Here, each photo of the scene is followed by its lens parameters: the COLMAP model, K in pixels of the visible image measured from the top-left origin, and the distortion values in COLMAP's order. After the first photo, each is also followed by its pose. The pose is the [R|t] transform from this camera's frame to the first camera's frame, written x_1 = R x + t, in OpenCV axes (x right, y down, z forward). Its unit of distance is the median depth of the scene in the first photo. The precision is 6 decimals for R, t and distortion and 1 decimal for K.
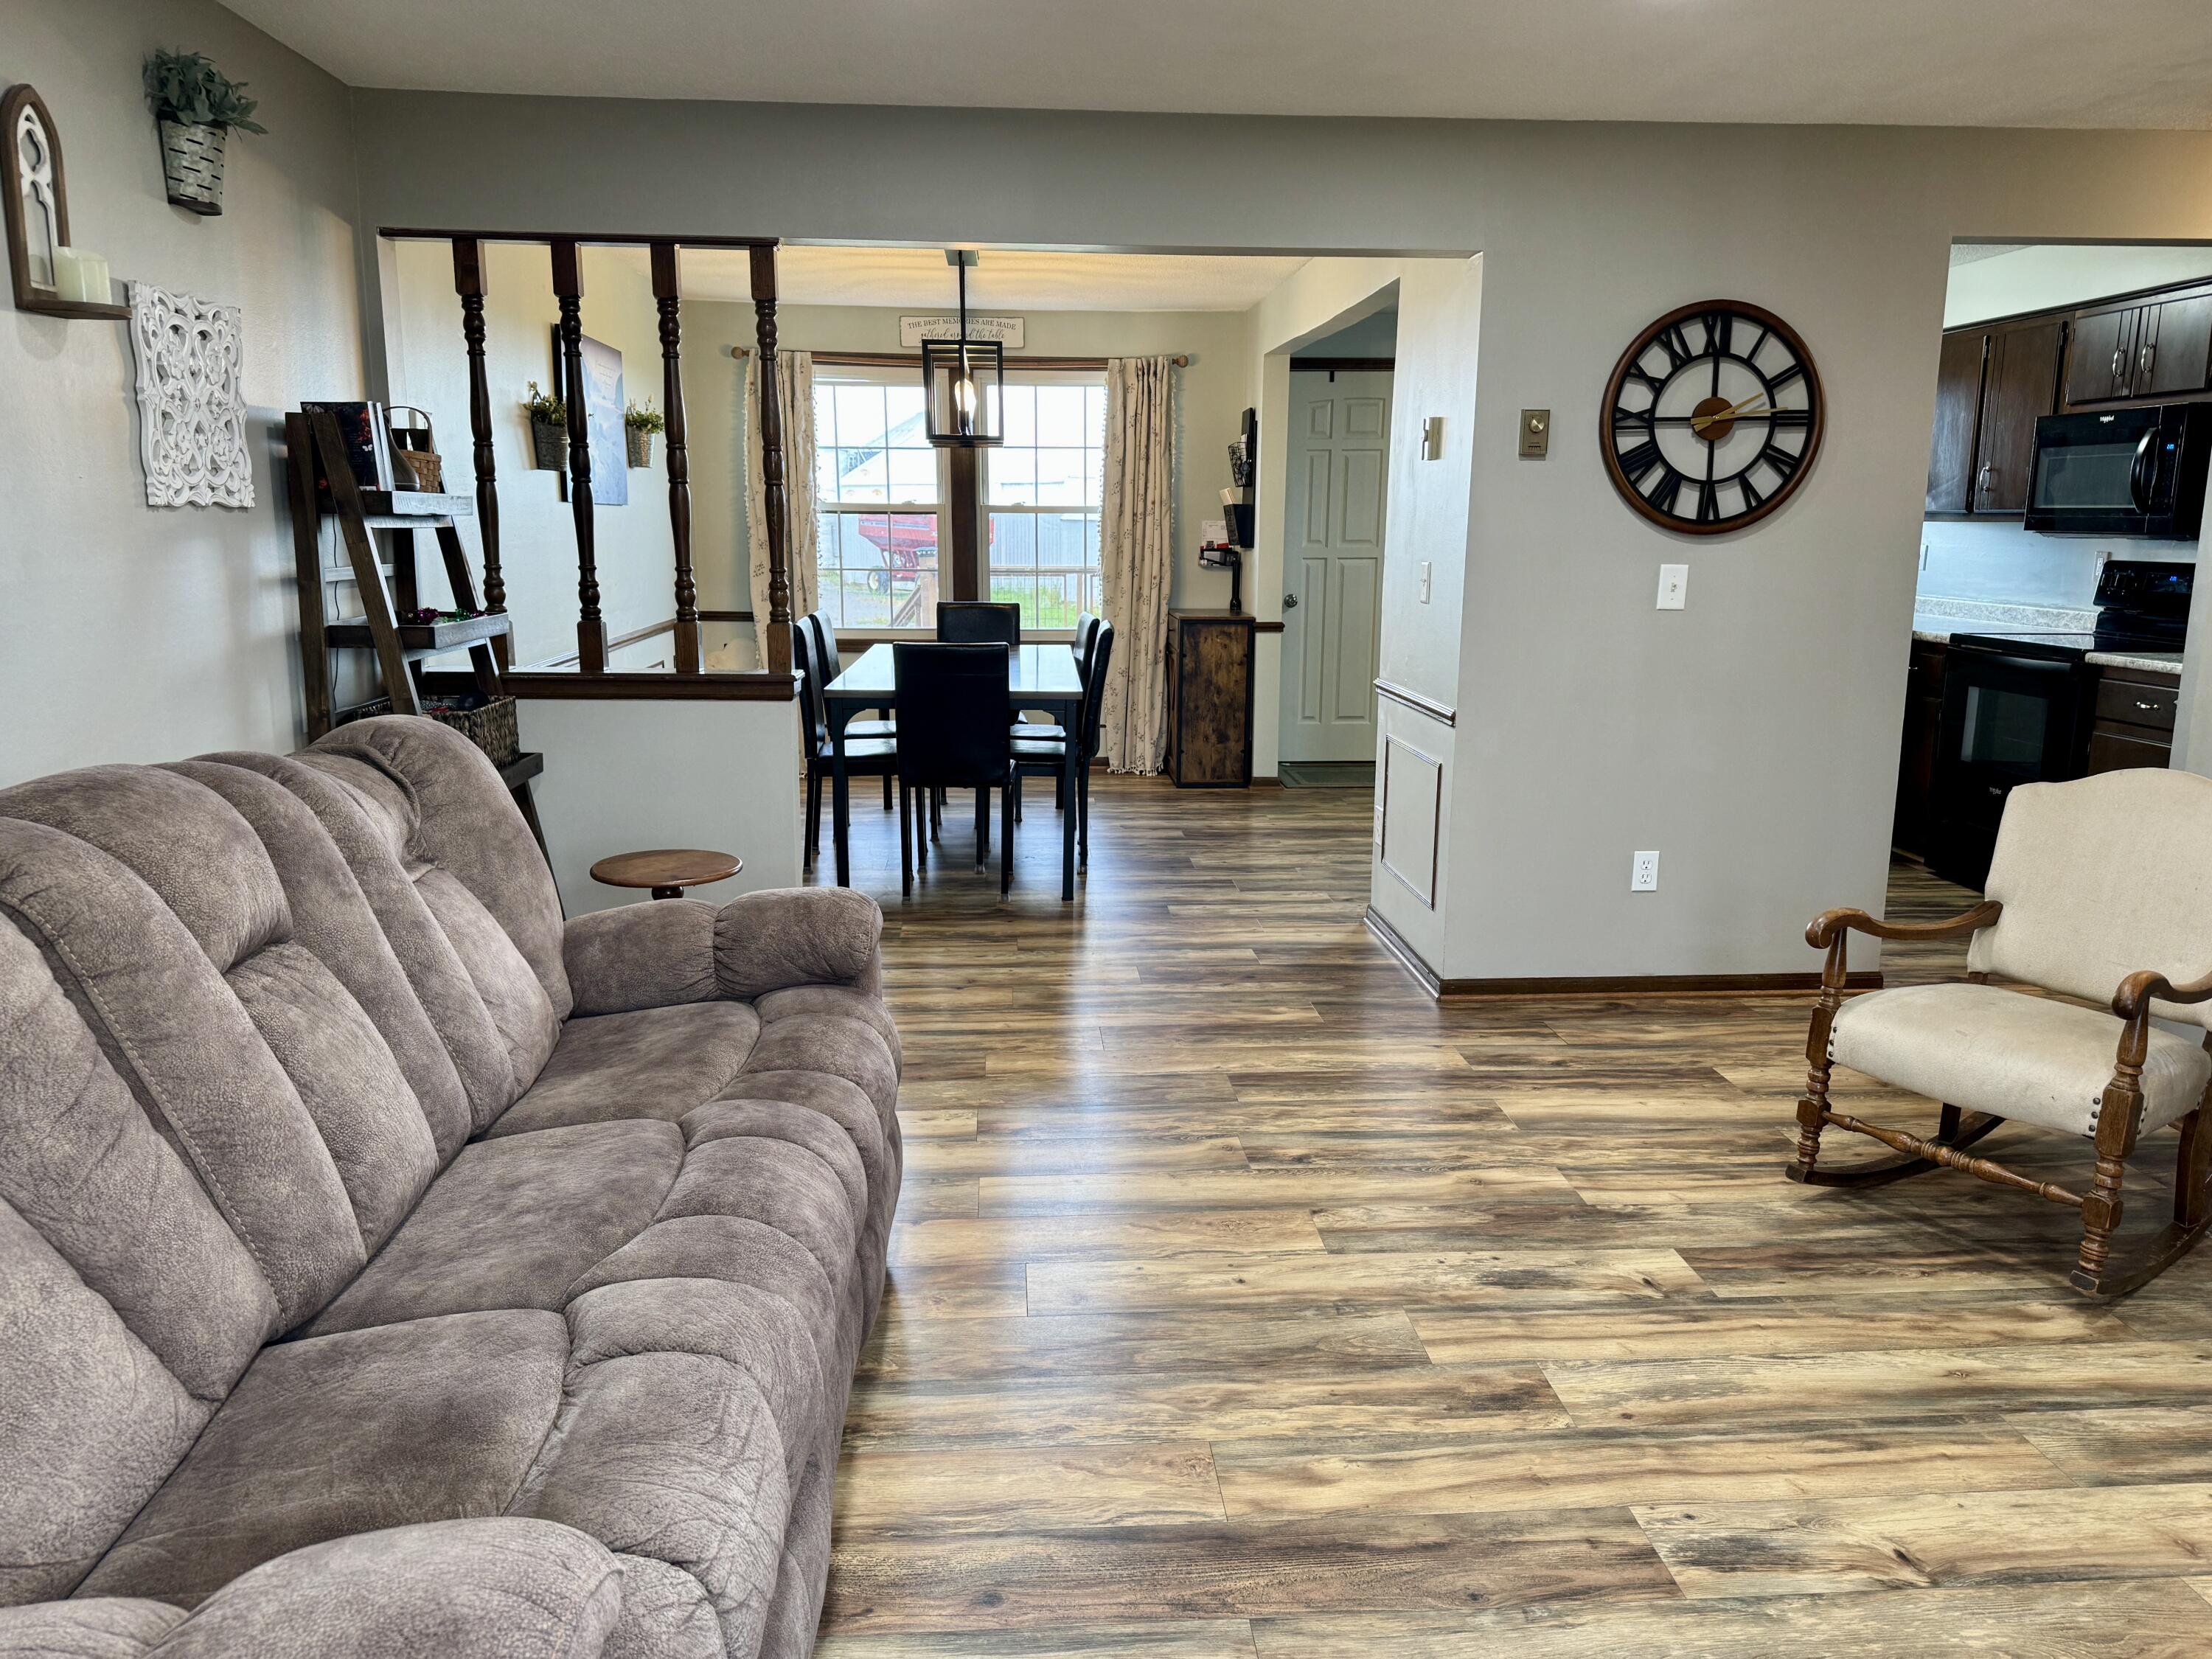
lens RADIAL K [[1552.3, 0, 1109.0], [0, 1552.3, 826.1], [0, 0, 1]] dist [0.075519, -0.104388]
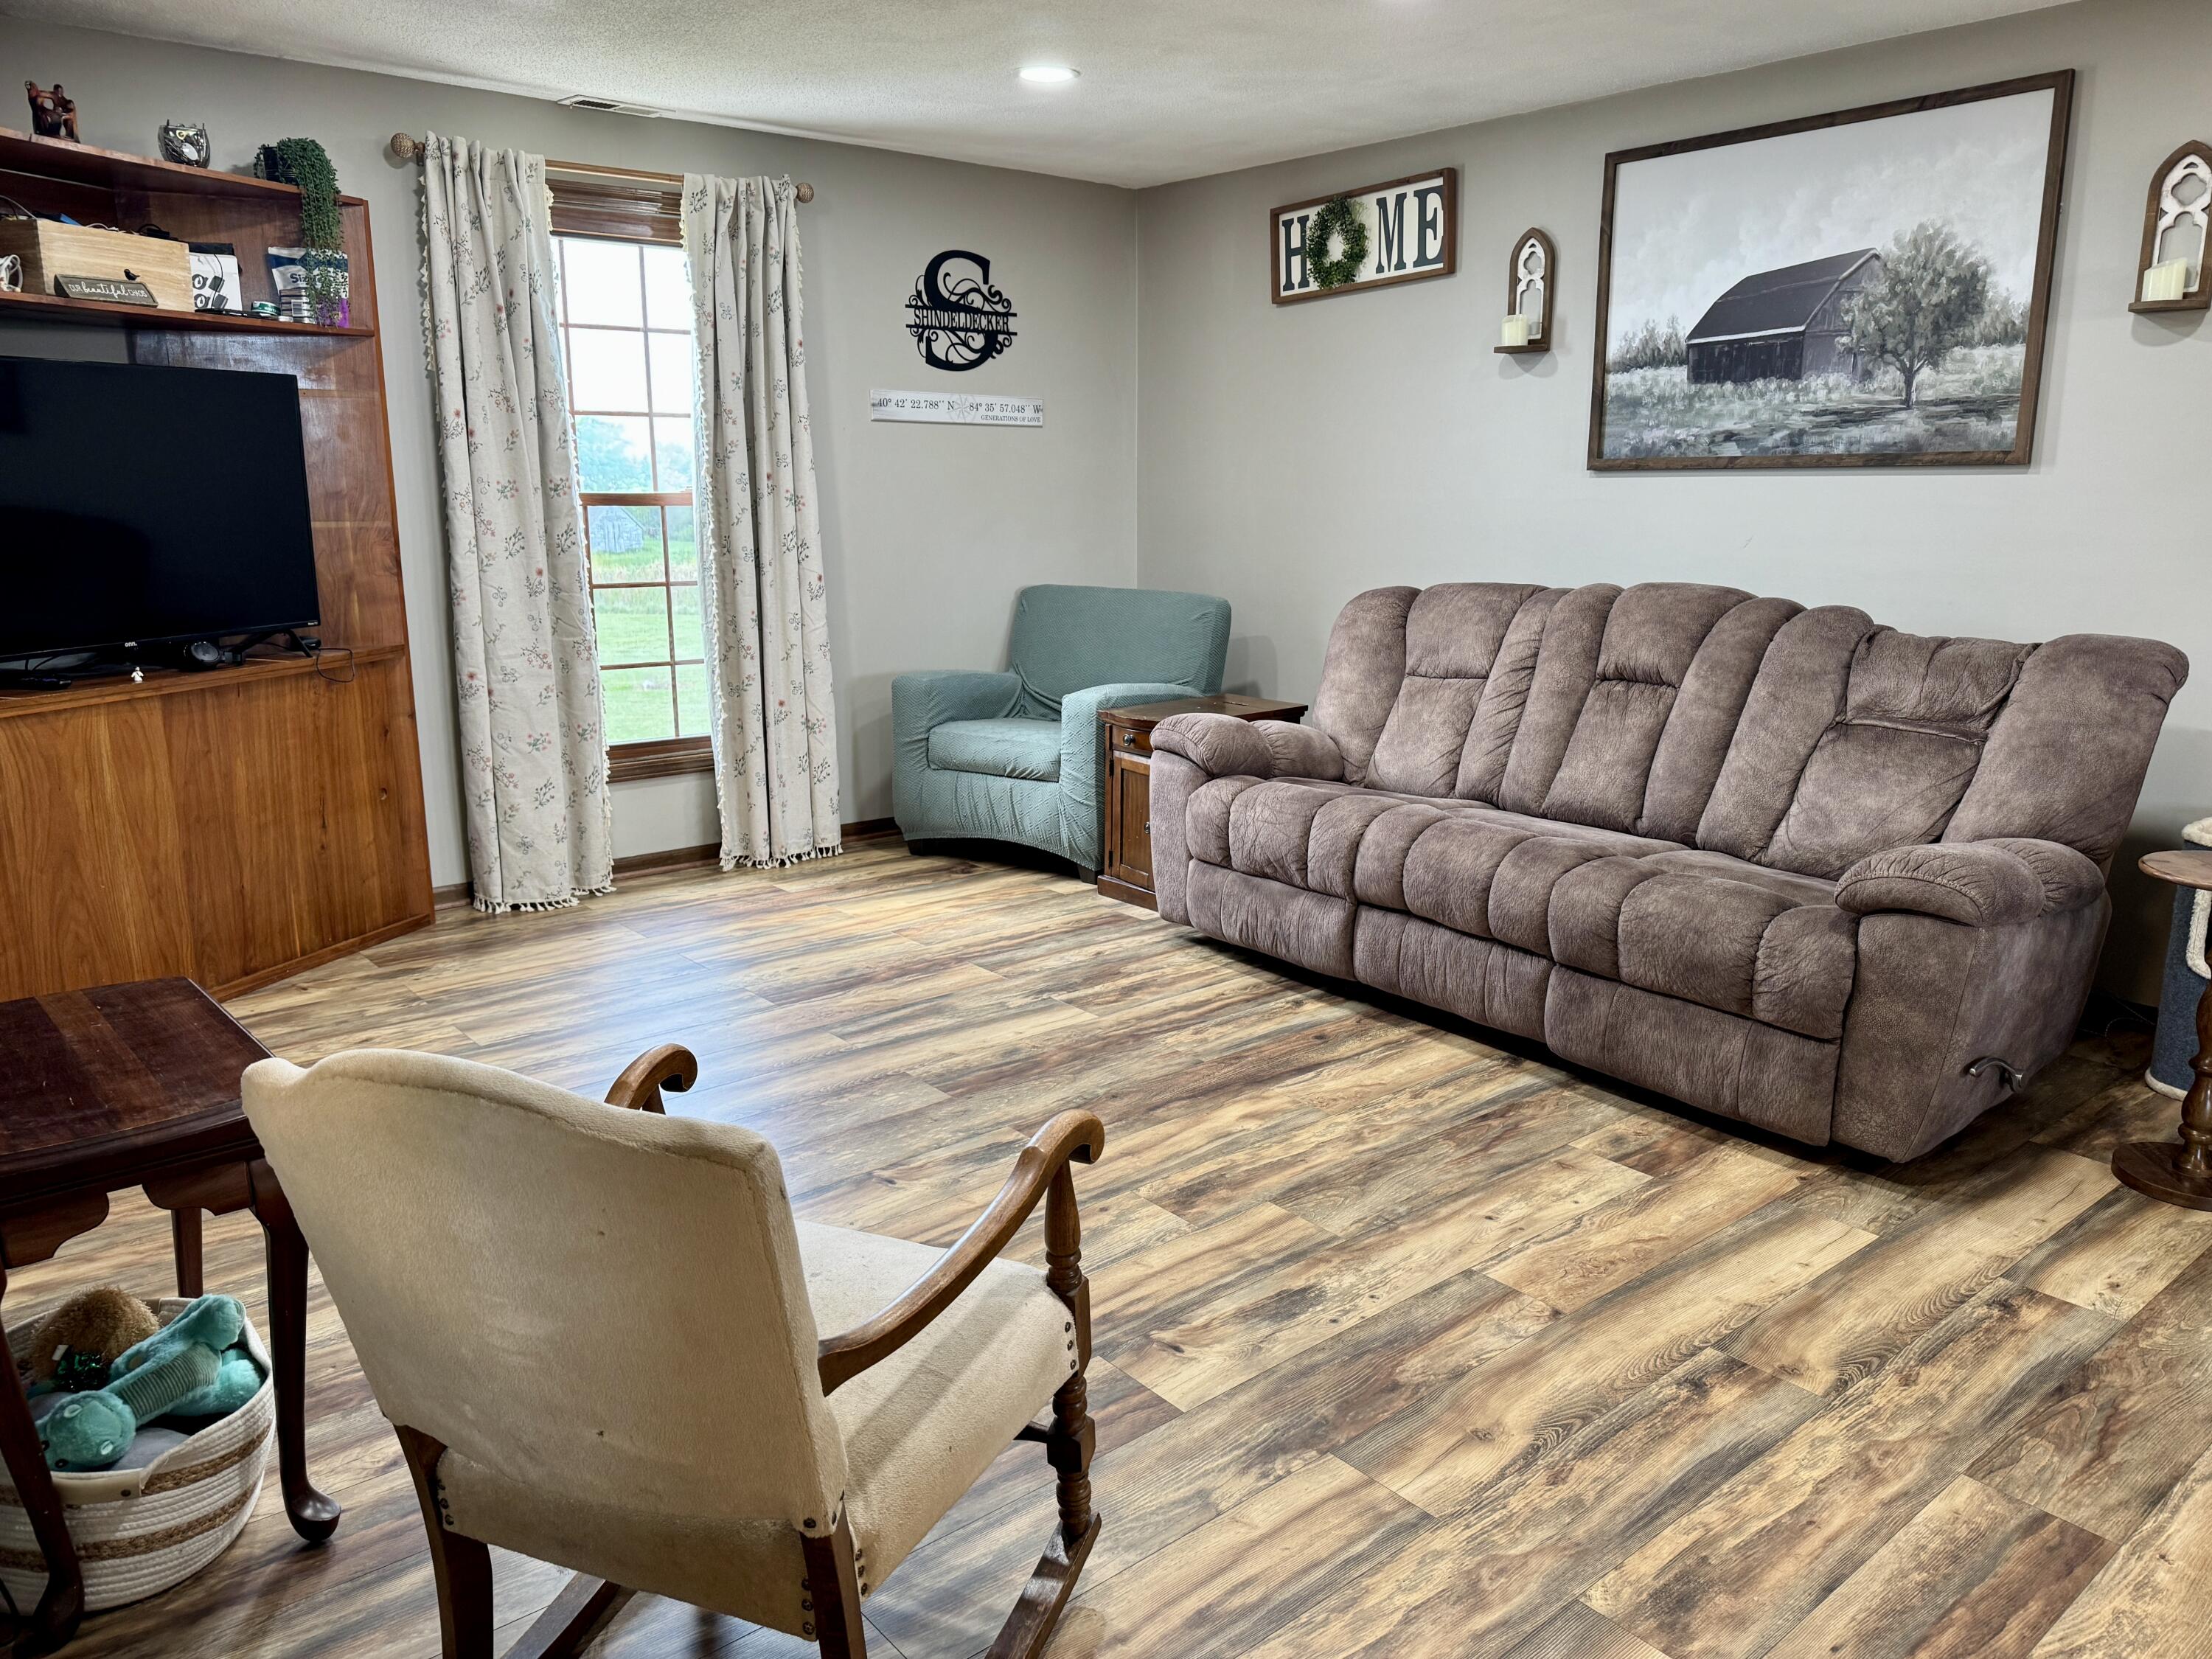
lens RADIAL K [[1552.3, 0, 1110.0], [0, 1552.3, 824.5], [0, 0, 1]] dist [0.075519, -0.104388]
pose [[-0.803939, 0.119897, -0.582500, 0.830252], [-0.129692, 0.920548, 0.368473, -0.276893], [0.580398, 0.371775, -0.724515, 1.485269]]
